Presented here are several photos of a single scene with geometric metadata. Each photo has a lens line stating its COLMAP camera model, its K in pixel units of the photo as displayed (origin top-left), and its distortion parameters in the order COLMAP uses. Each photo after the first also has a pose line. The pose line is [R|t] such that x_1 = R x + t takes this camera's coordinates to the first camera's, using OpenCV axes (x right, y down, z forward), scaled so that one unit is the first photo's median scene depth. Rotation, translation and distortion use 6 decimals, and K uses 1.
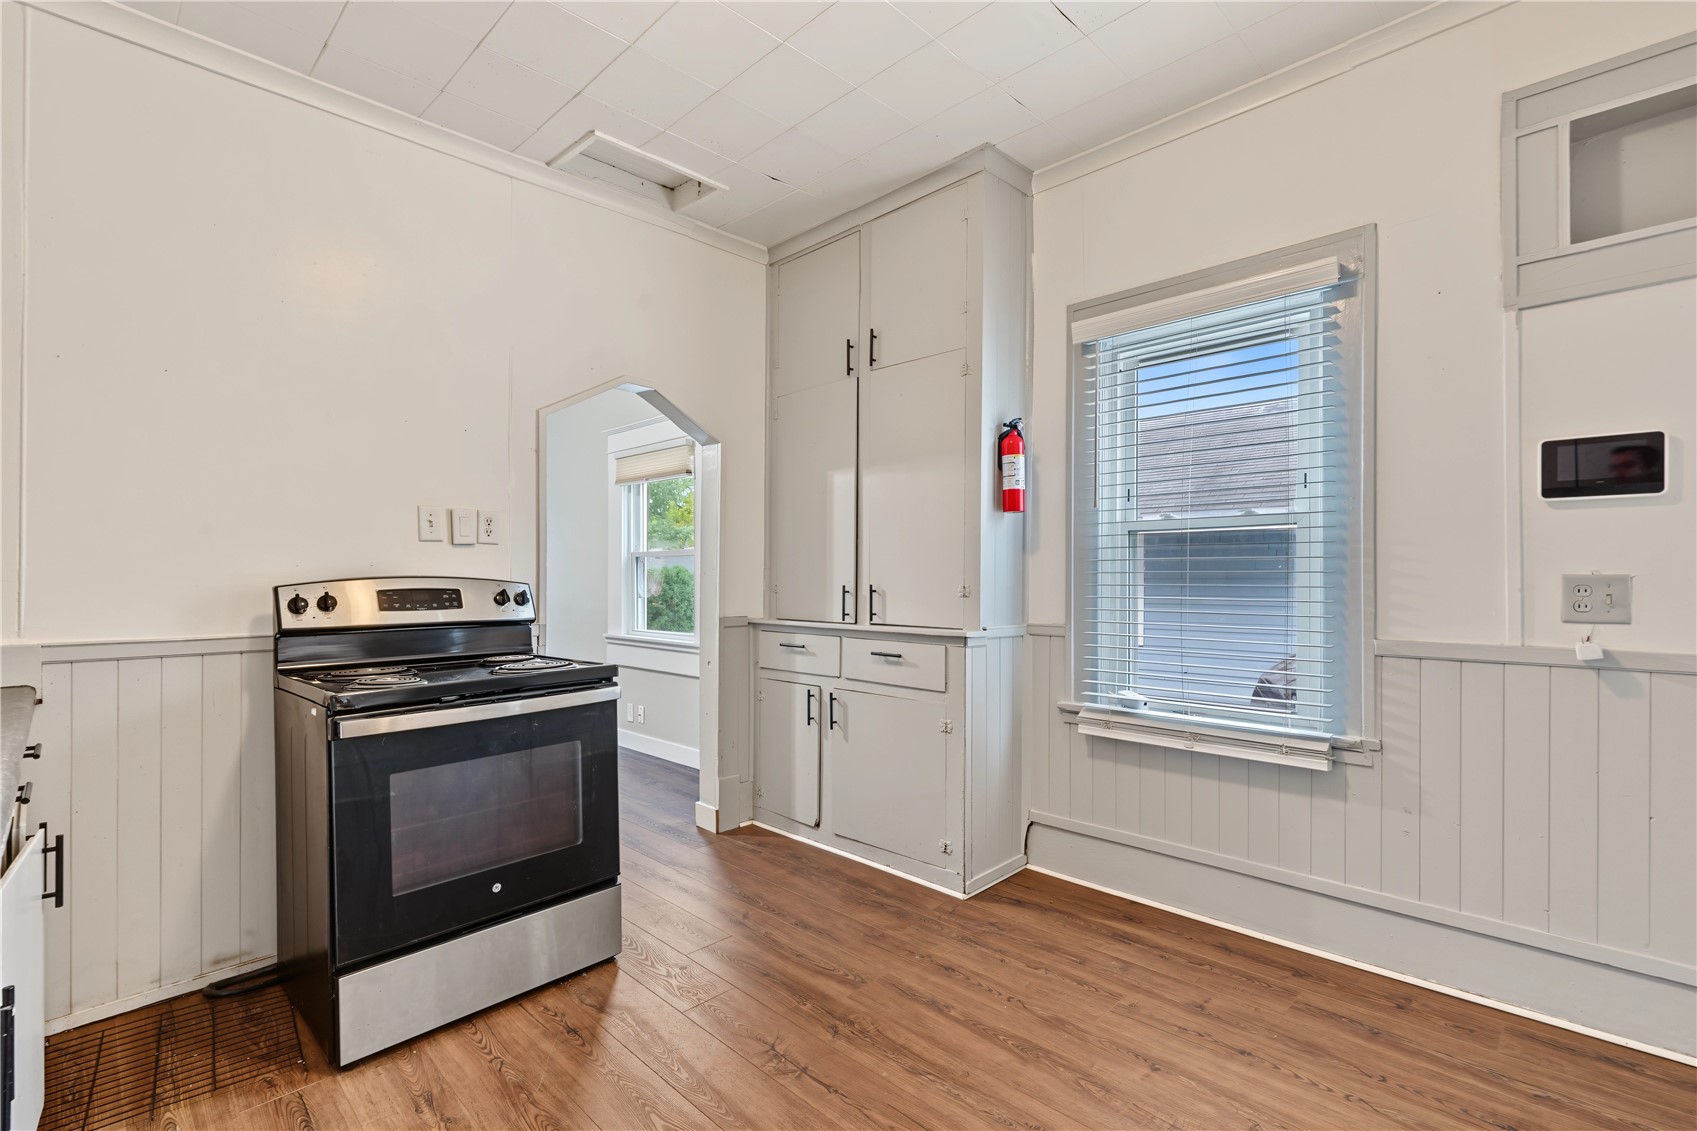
lens RADIAL K [[776.3, 0, 838.8], [0, 776.3, 574.1], [0, 0, 1]] dist [-0.003181, 0.000530]
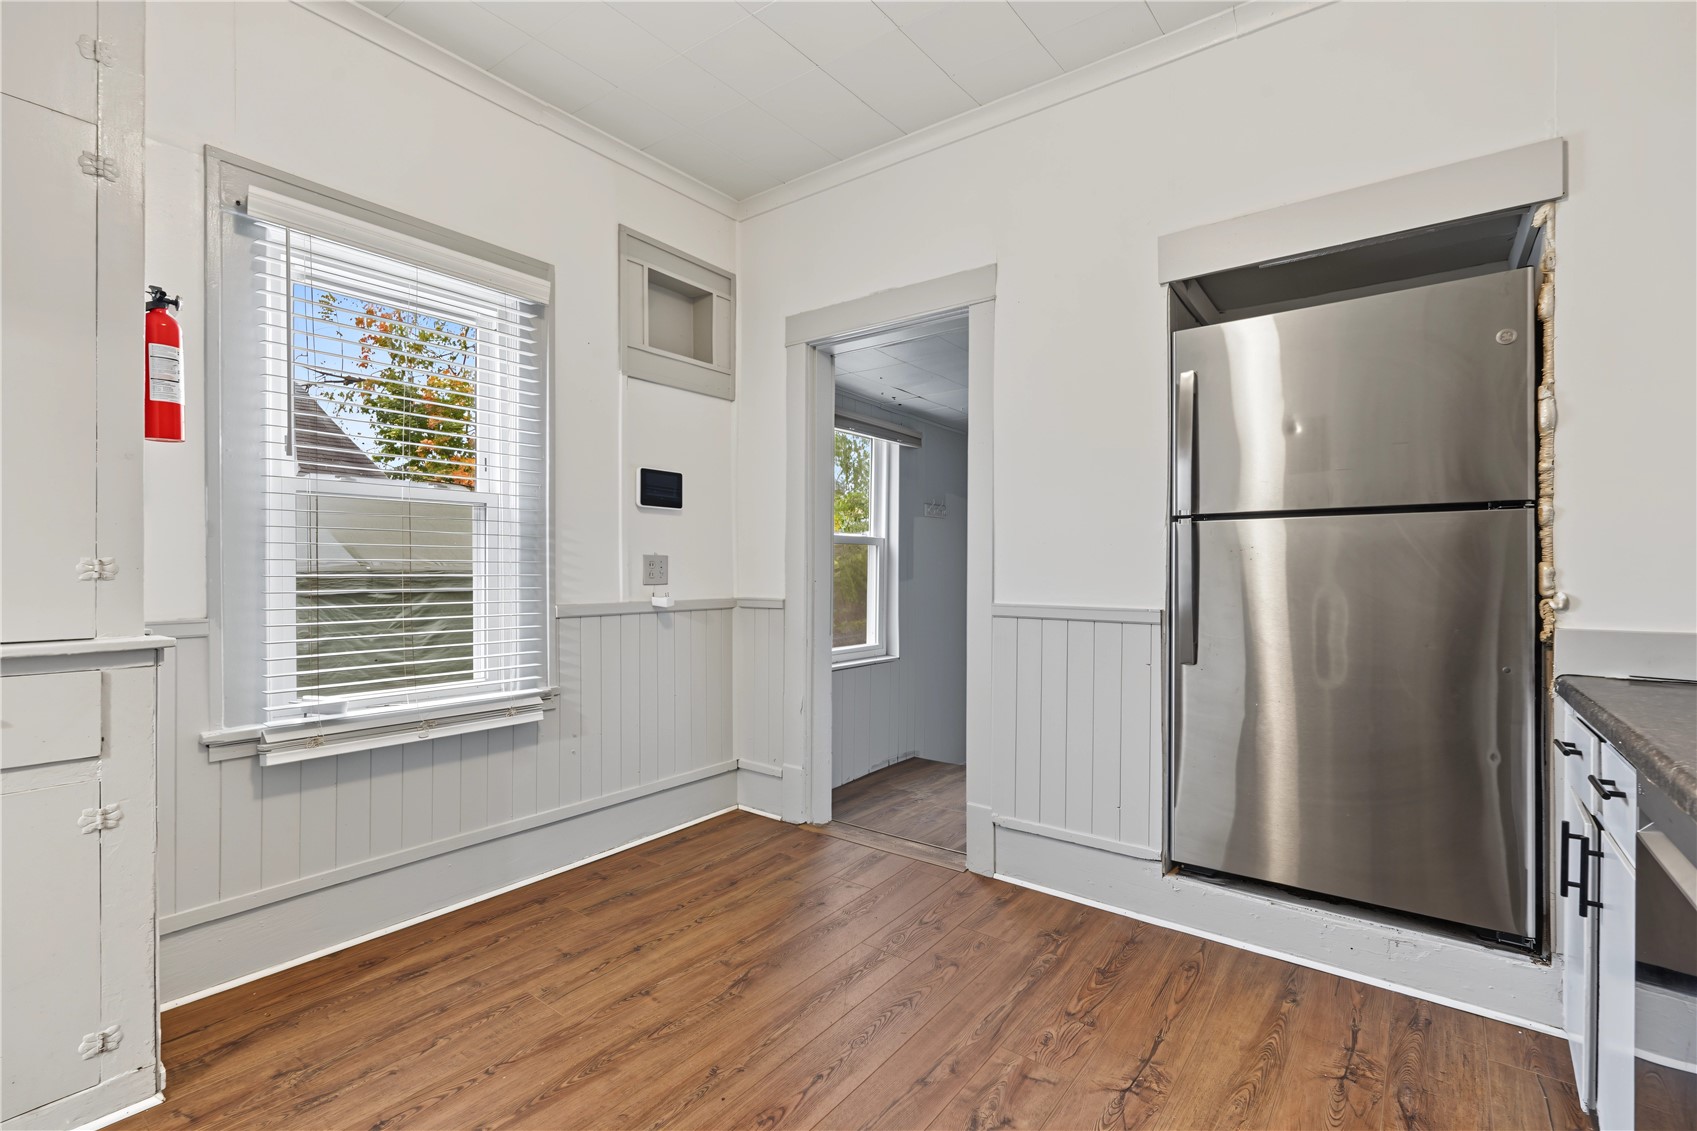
lens RADIAL K [[776.3, 0, 838.8], [0, 776.3, 574.1], [0, 0, 1]] dist [-0.003181, 0.000530]
pose [[-0.136653, -0.005769, 0.990602, -0.599035], [-0.004200, 0.999977, 0.005244, 0.026801], [-0.990610, -0.003444, -0.136674, 0.729497]]
